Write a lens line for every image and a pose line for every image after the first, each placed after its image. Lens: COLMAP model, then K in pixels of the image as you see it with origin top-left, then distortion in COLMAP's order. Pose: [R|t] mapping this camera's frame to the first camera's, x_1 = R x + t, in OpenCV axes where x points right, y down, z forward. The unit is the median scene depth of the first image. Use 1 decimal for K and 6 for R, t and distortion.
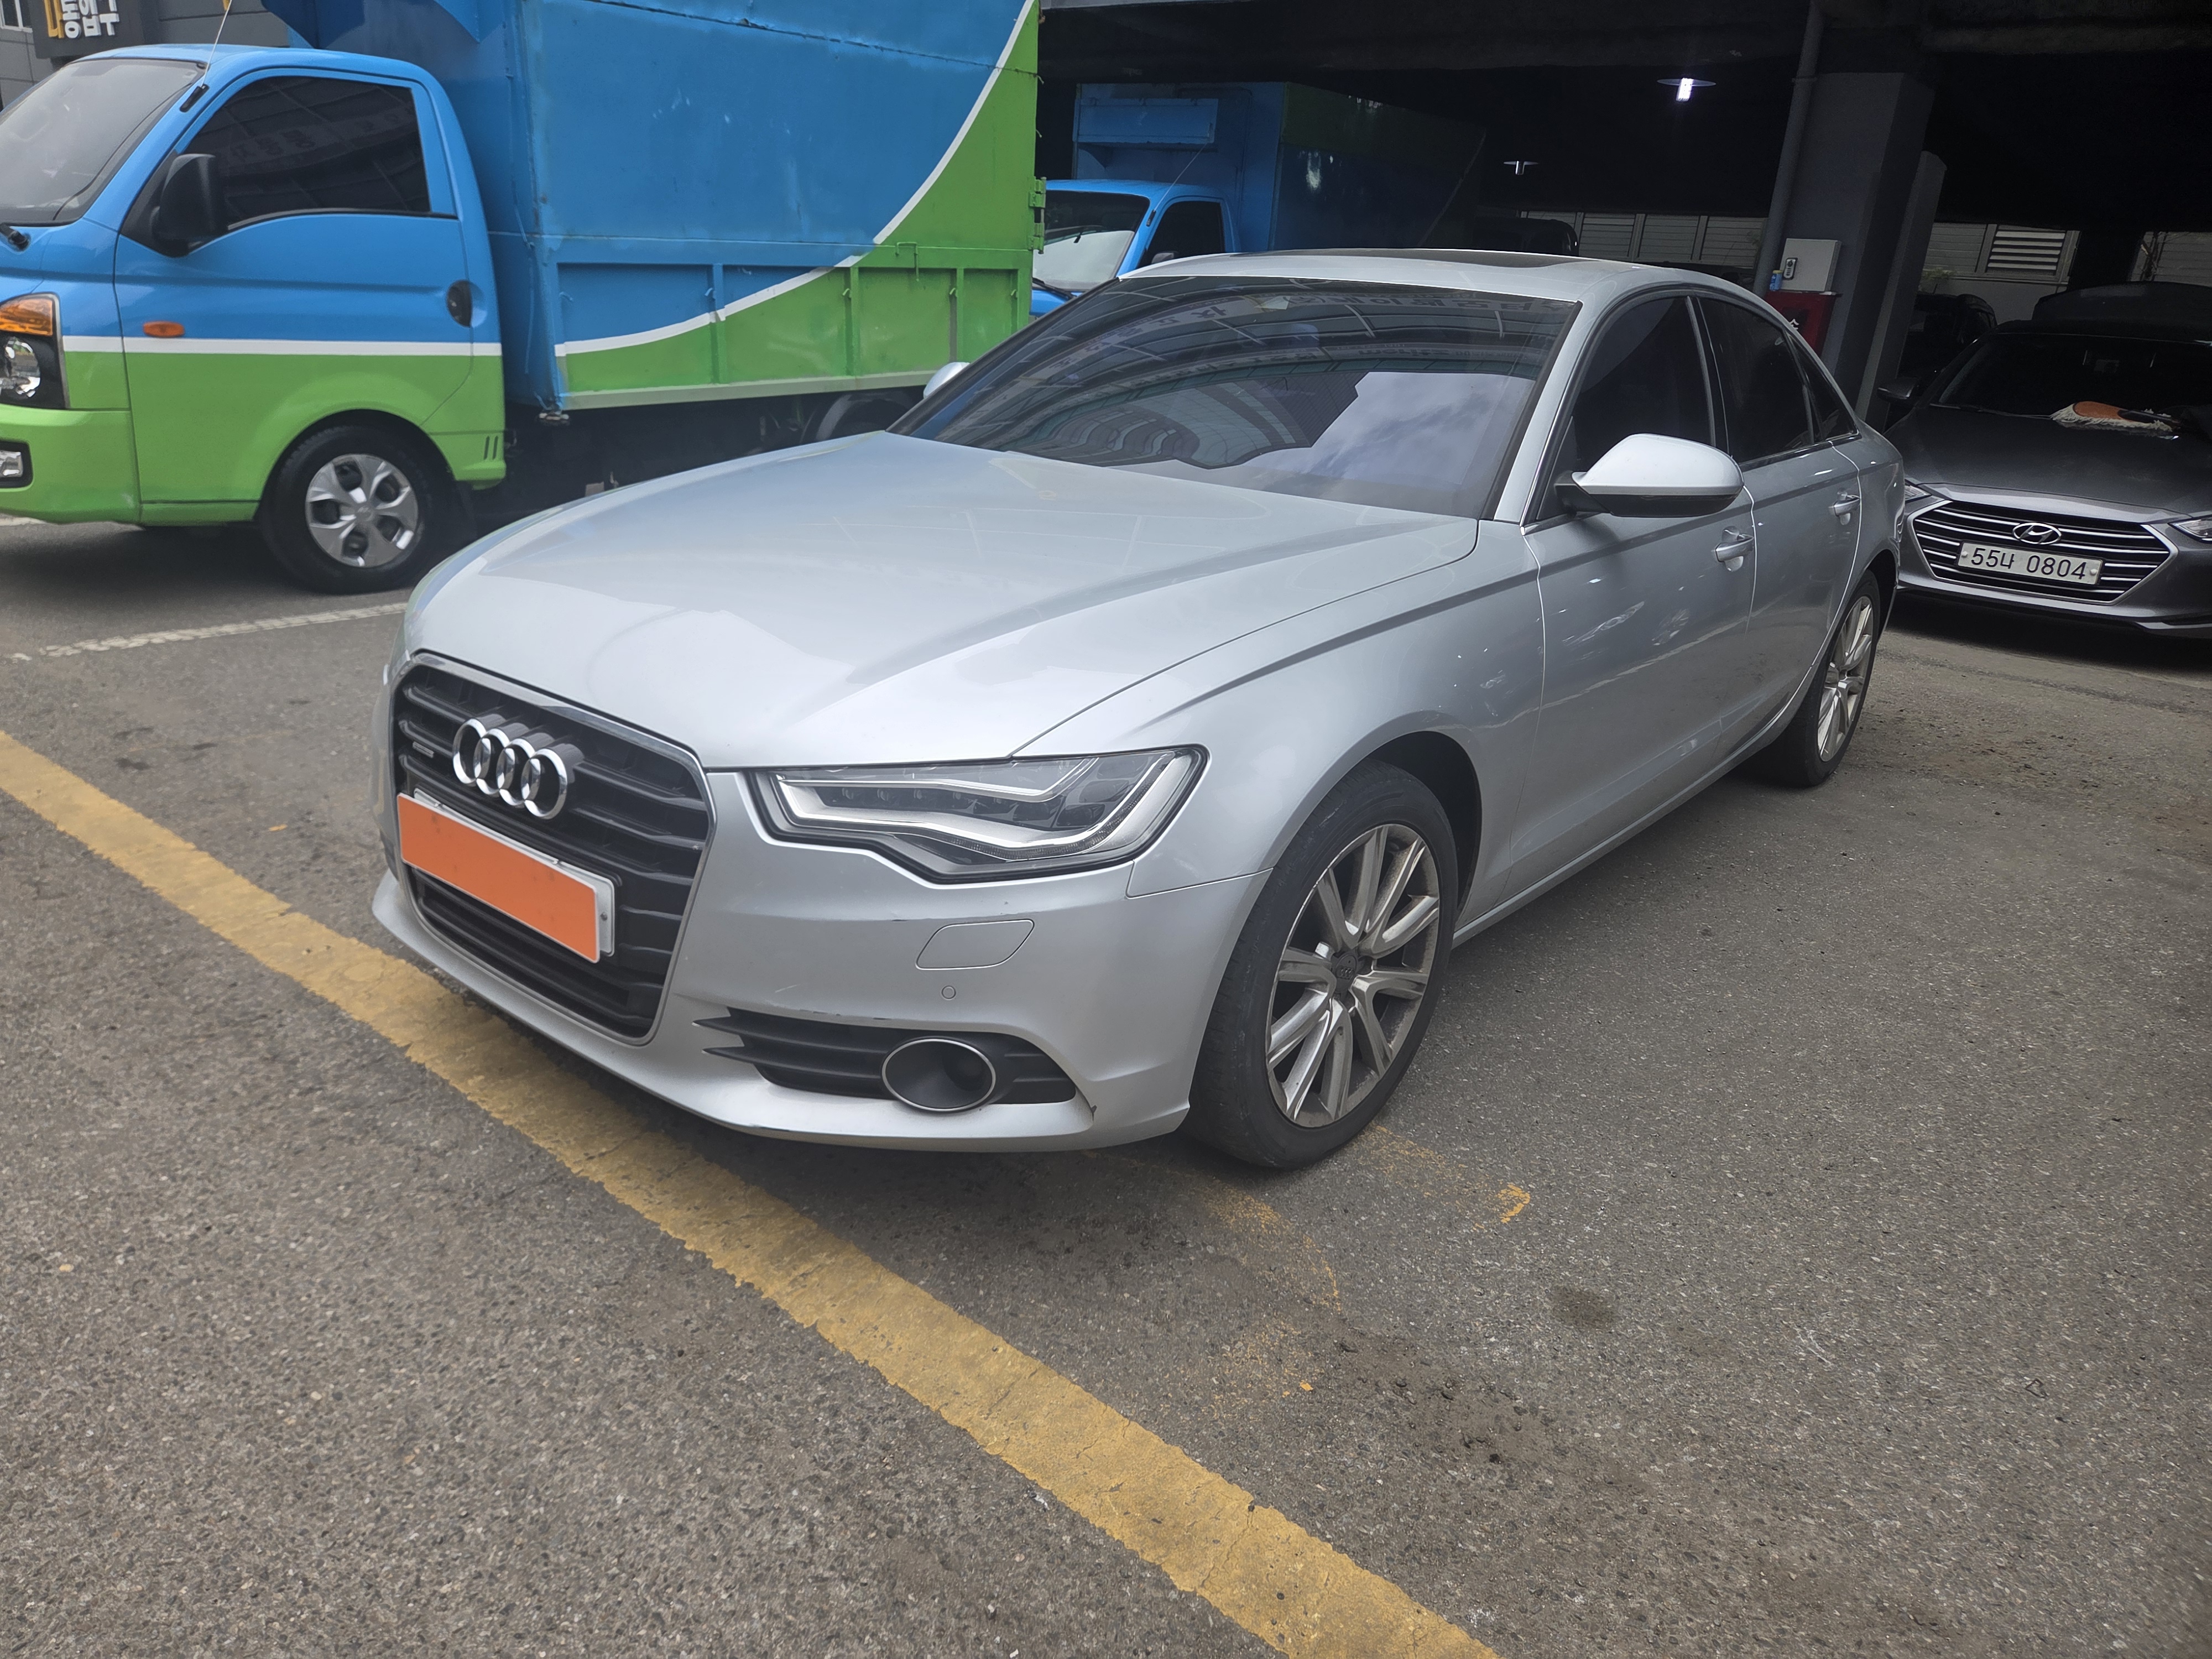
lens RADIAL K [[1505.8, 0, 1049.8], [0, 1505.8, 826.3], [0, 0, 1]] dist [0.047767, -0.049519]
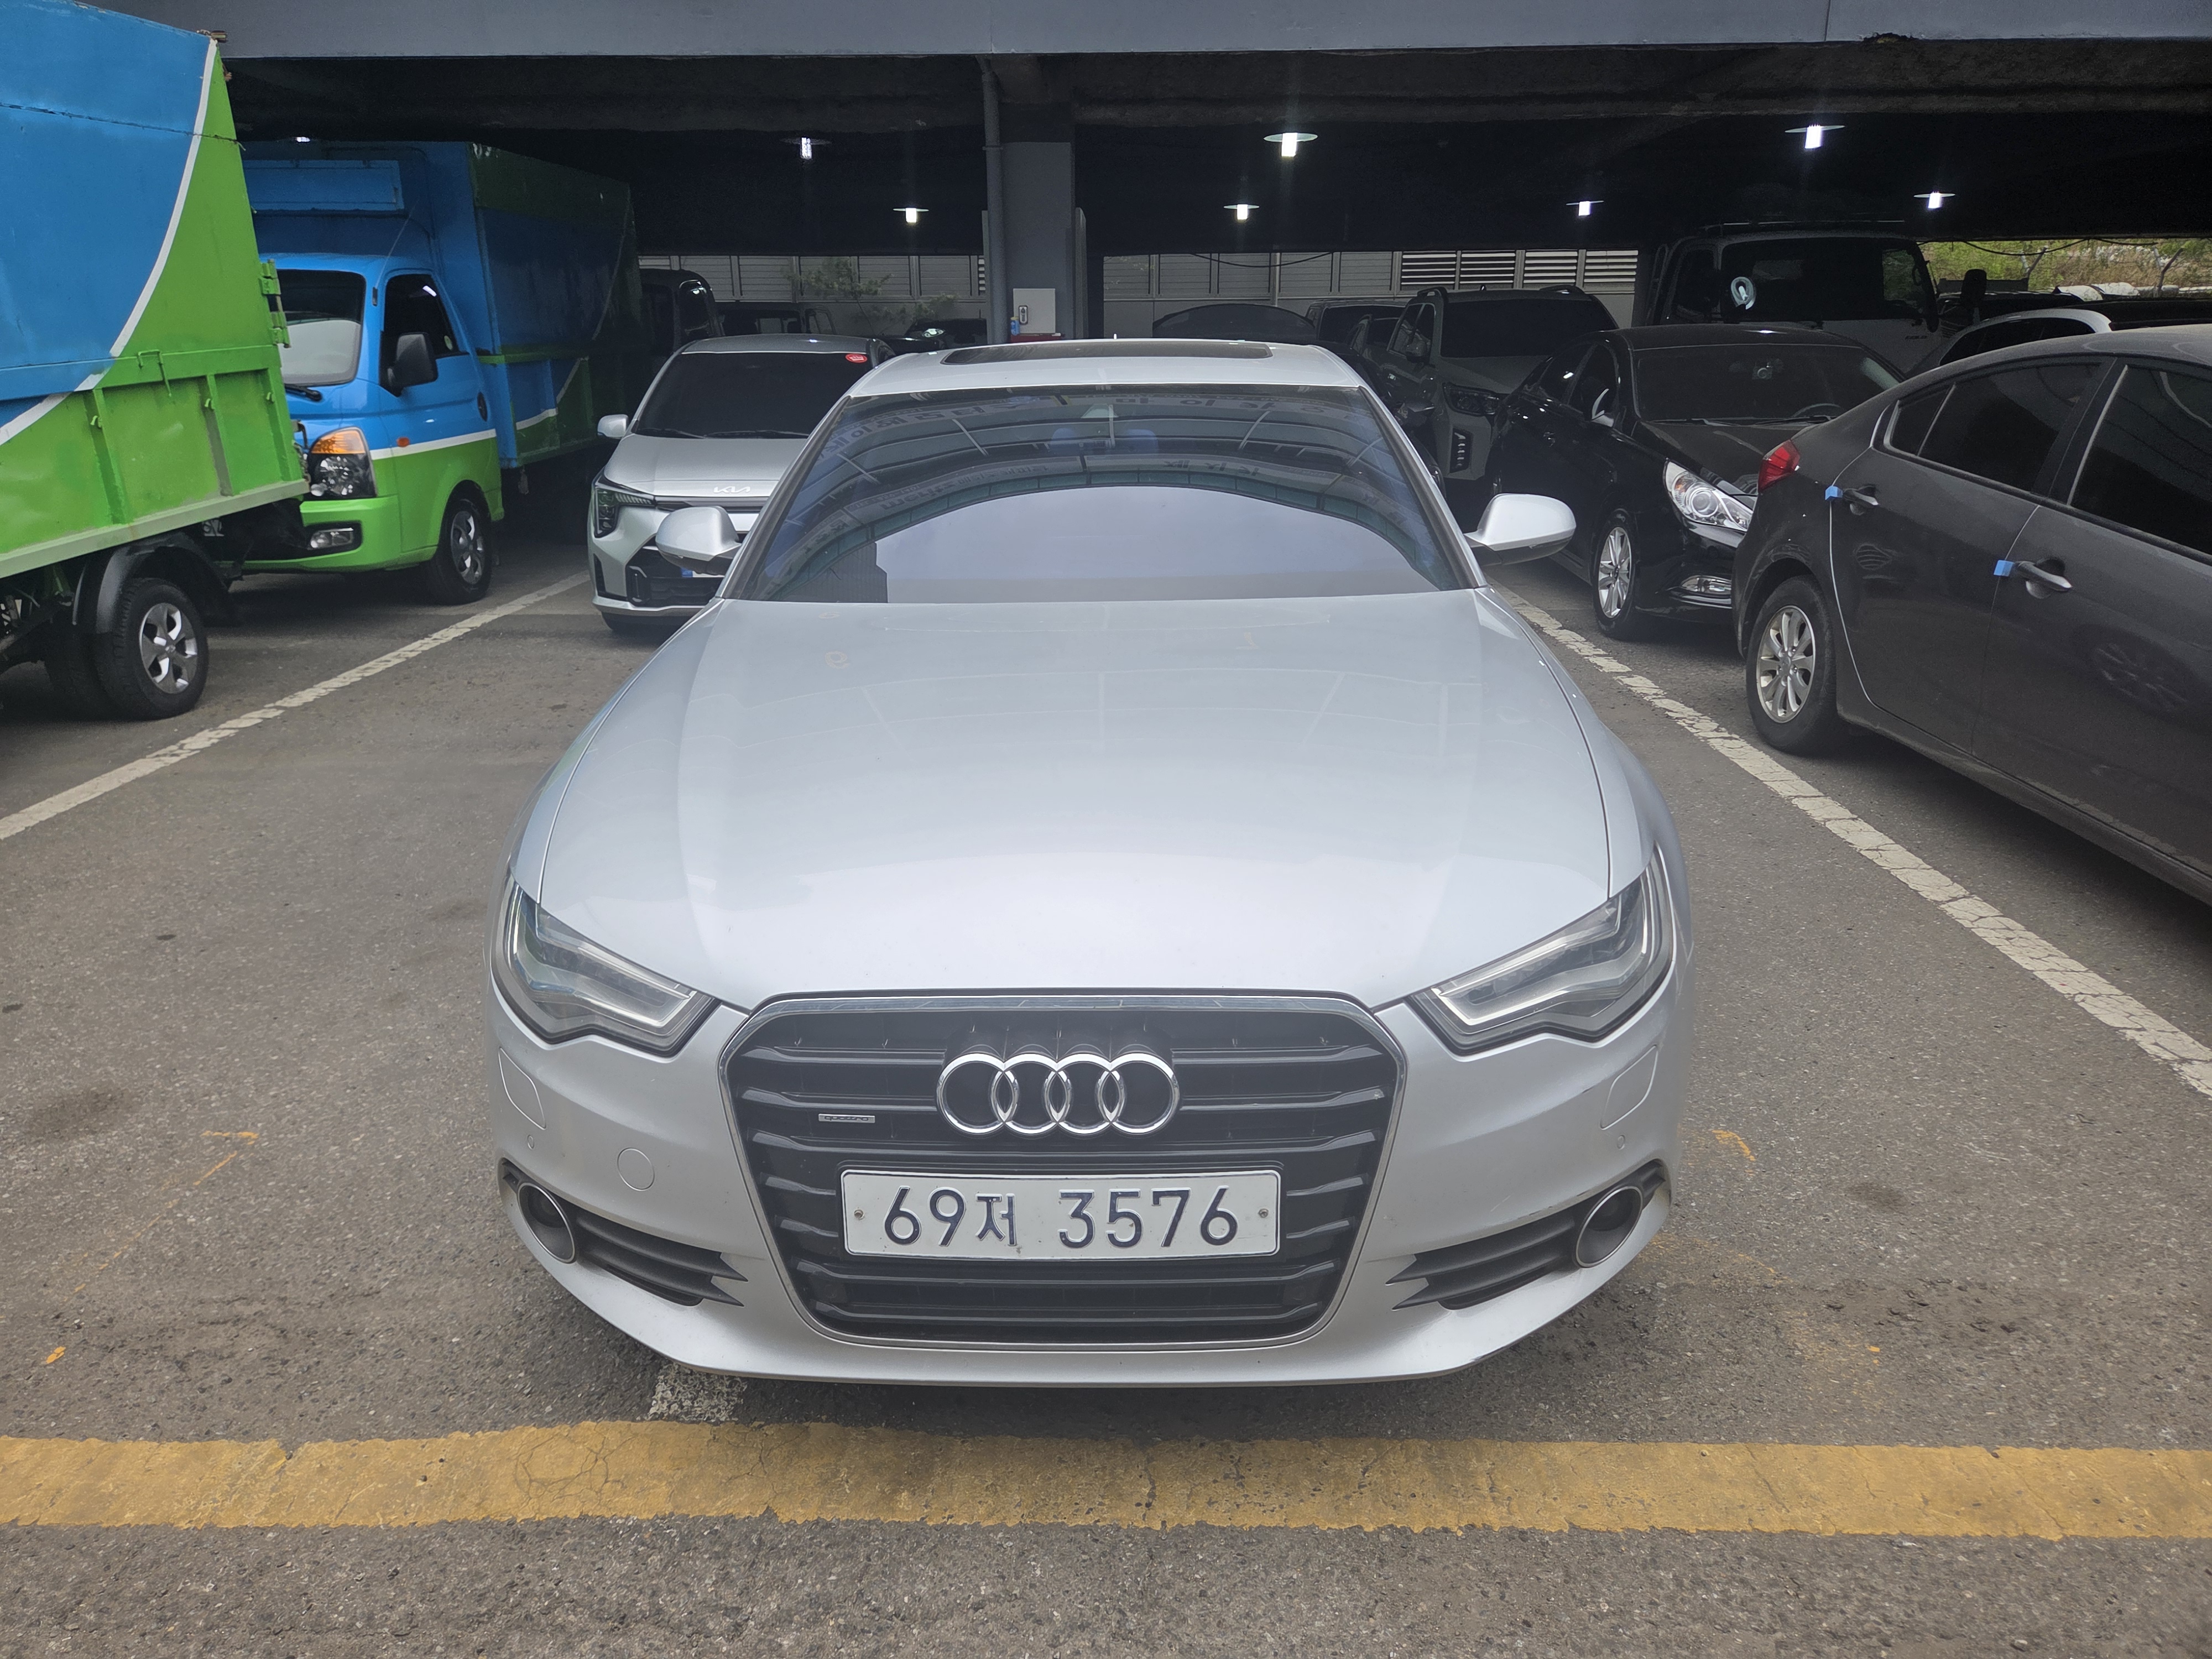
lens RADIAL K [[1505.8, 0, 1101.4], [0, 1505.8, 821.3], [0, 0, 1]] dist [0.047767, -0.049519]
pose [[0.780307, -0.256907, 0.570192, -0.611403], [0.268472, 0.961051, 0.065610, -0.181632], [-0.564839, 0.101885, 0.818887, 0.243761]]
